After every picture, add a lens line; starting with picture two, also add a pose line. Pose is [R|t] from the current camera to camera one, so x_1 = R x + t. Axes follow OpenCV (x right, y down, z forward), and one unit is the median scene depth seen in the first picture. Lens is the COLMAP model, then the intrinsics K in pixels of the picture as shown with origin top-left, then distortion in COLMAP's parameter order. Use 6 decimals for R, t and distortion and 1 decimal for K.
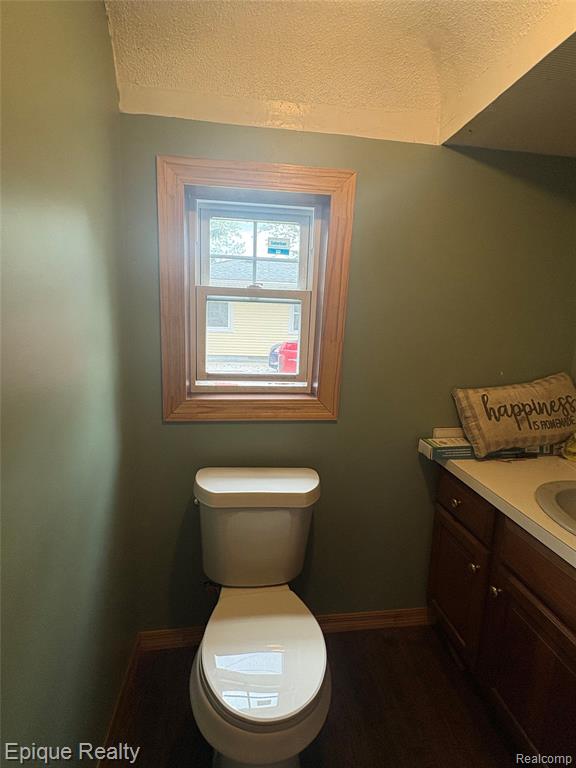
lens RADIAL K [[376.3, 0, 287.3], [0, 376.3, 383.6], [0, 0, 1]] dist [-0.006215, 0.003613]
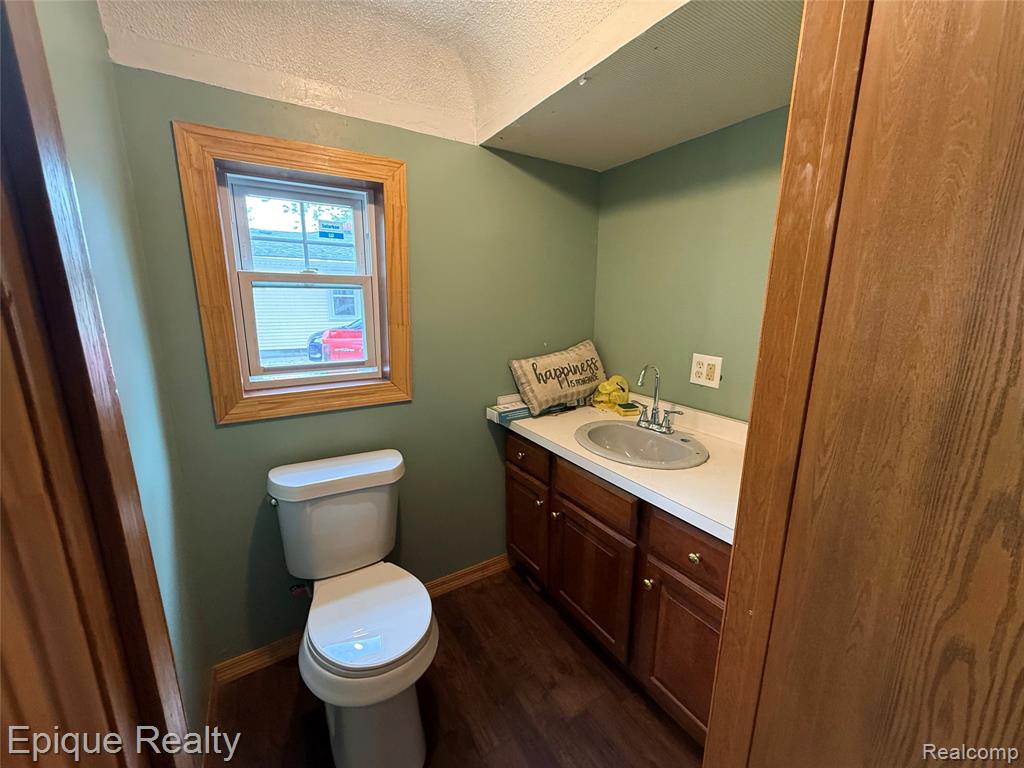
lens RADIAL K [[408.6, 0, 510.9], [0, 408.6, 386.0], [0, 0, 1]] dist [-0.000275, -0.000053]
pose [[0.910382, -0.112212, 0.398263, -0.069285], [0.097139, 0.993585, 0.057898, 0.020127], [-0.402205, -0.014023, 0.915442, -0.164280]]
